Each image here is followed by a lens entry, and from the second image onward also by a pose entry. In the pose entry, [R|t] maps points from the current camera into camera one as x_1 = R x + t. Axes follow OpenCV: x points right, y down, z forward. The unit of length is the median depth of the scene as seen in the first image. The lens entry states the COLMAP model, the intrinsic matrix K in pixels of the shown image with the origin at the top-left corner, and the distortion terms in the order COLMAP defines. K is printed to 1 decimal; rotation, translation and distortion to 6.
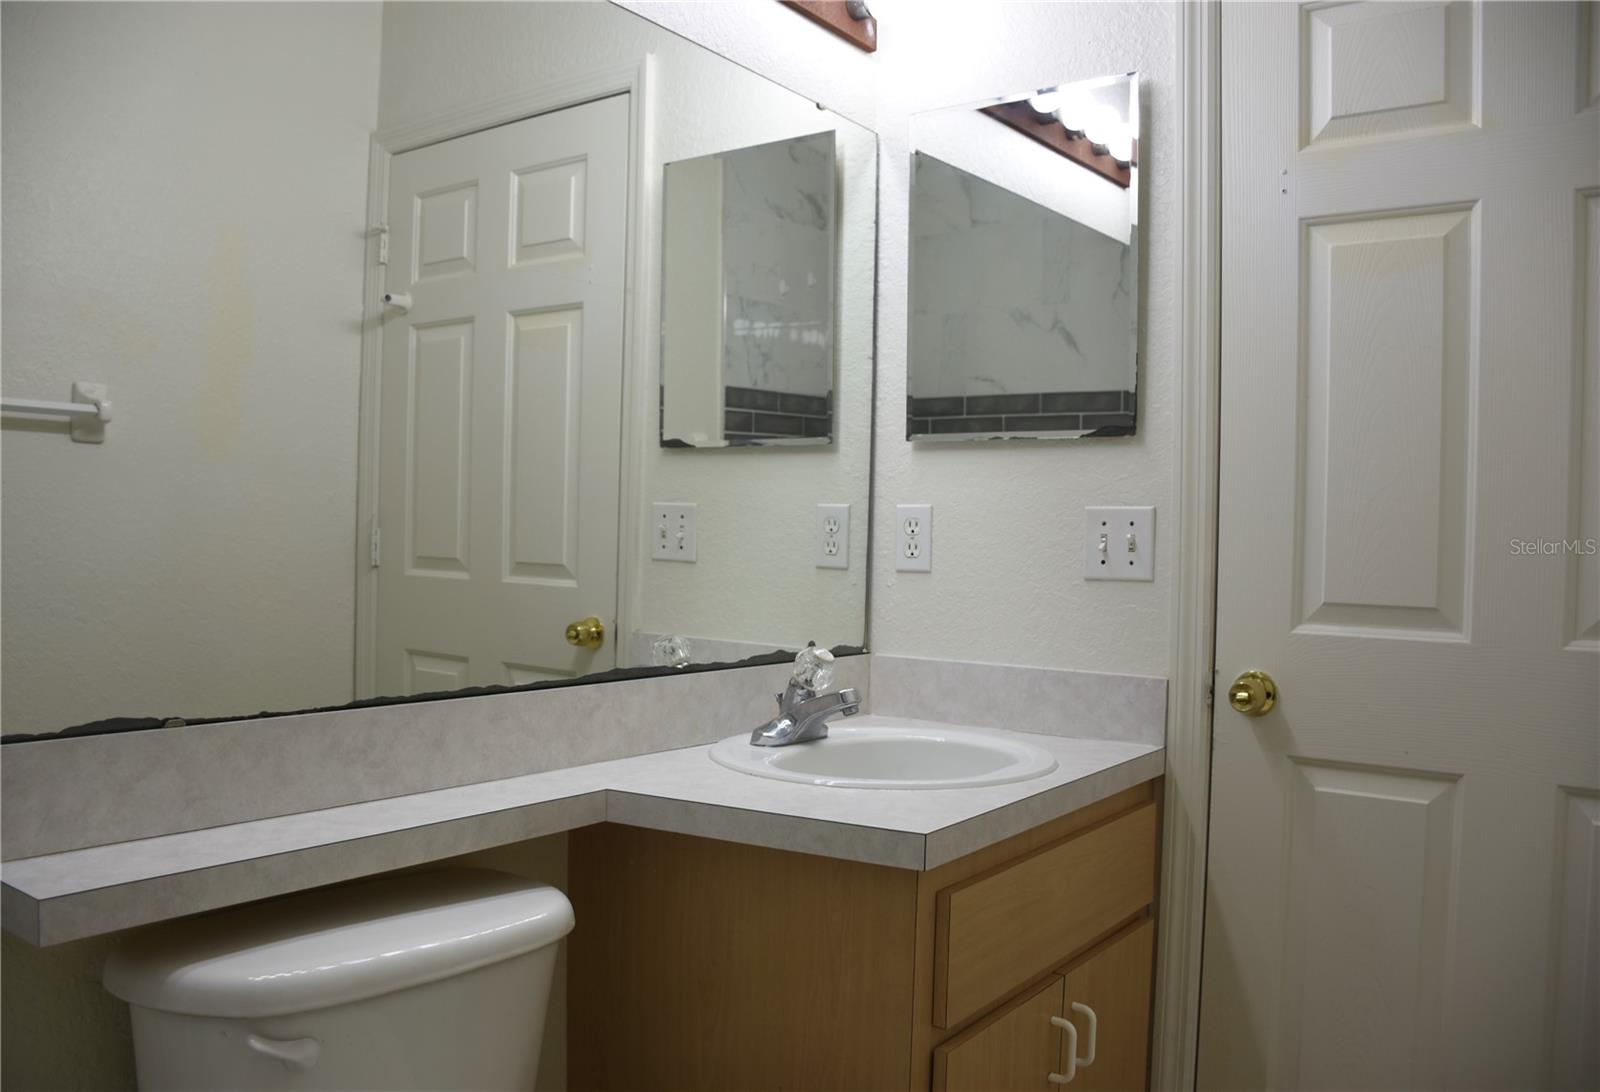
lens RADIAL K [[1258.3, 0, 777.5], [0, 1258.3, 544.0], [0, 0, 1]] dist [-0.157459, 0.092594]
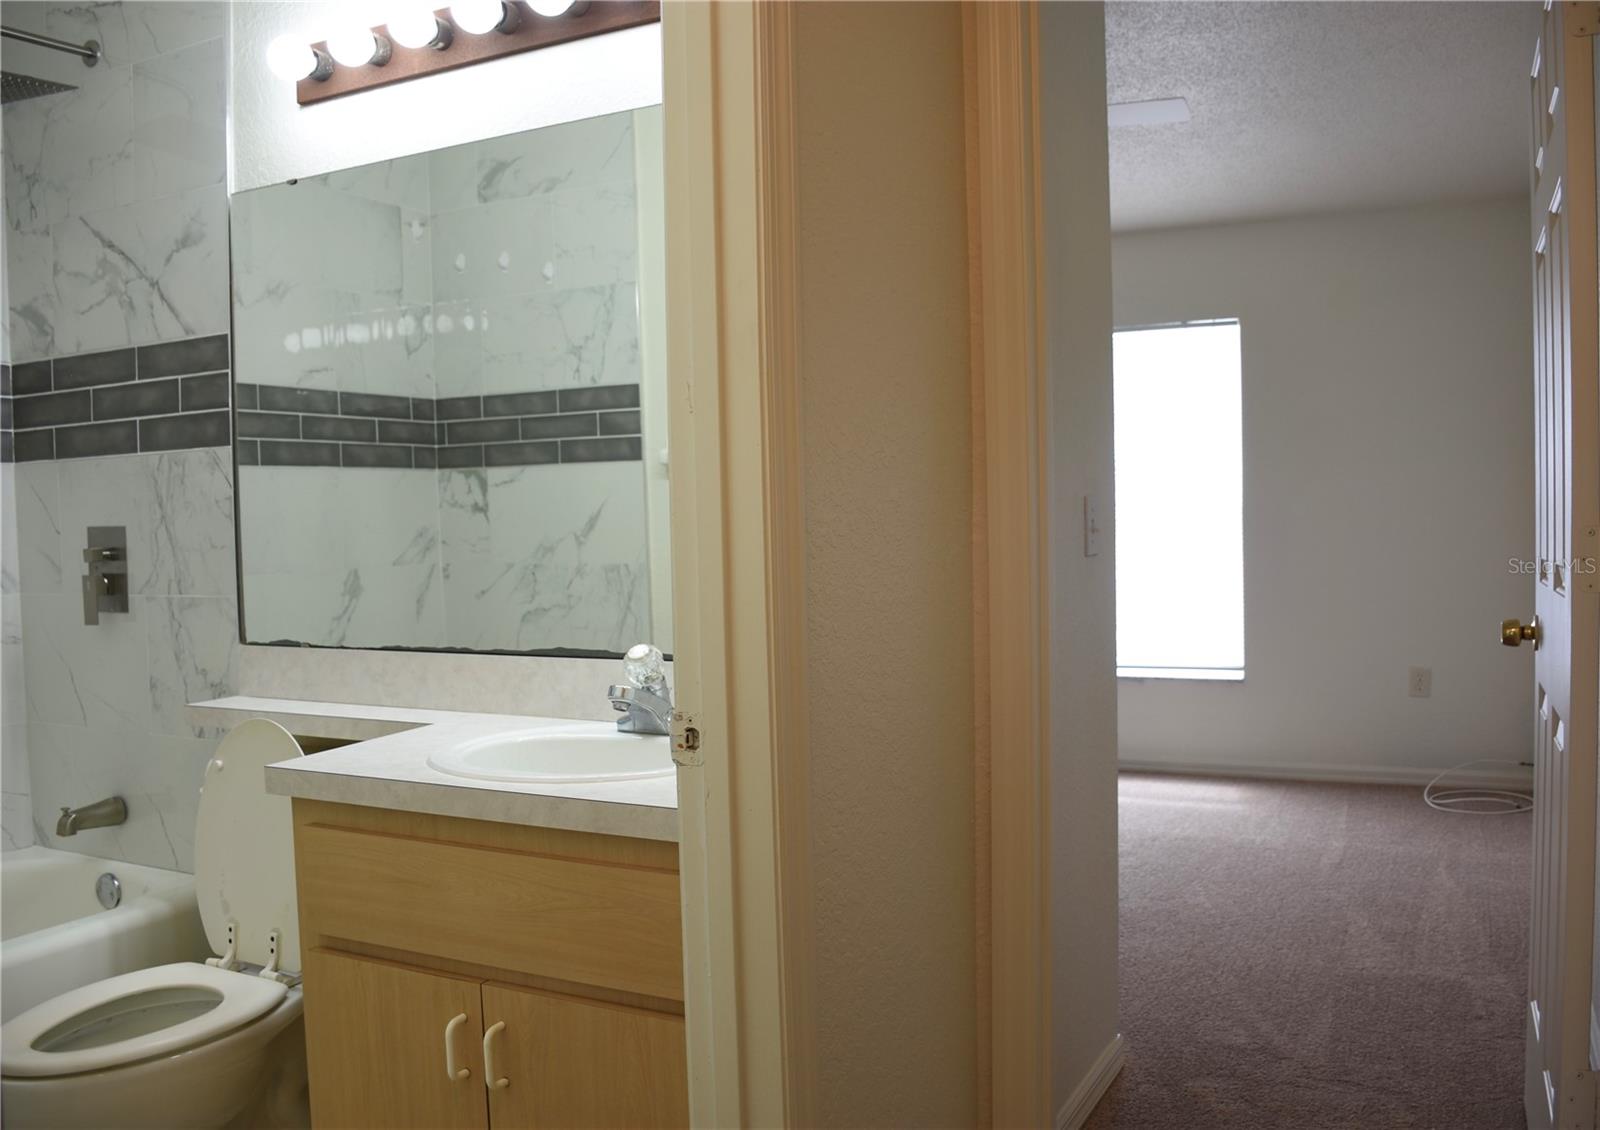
lens RADIAL K [[1301.5, 0, 854.0], [0, 1301.5, 566.3], [0, 0, 1]] dist [-0.149113, 0.088554]
pose [[0.207209, 0.008522, -0.978260, 1.106419], [0.019904, 0.999718, 0.012924, 0.005152], [0.978094, -0.022149, 0.206981, 0.926122]]
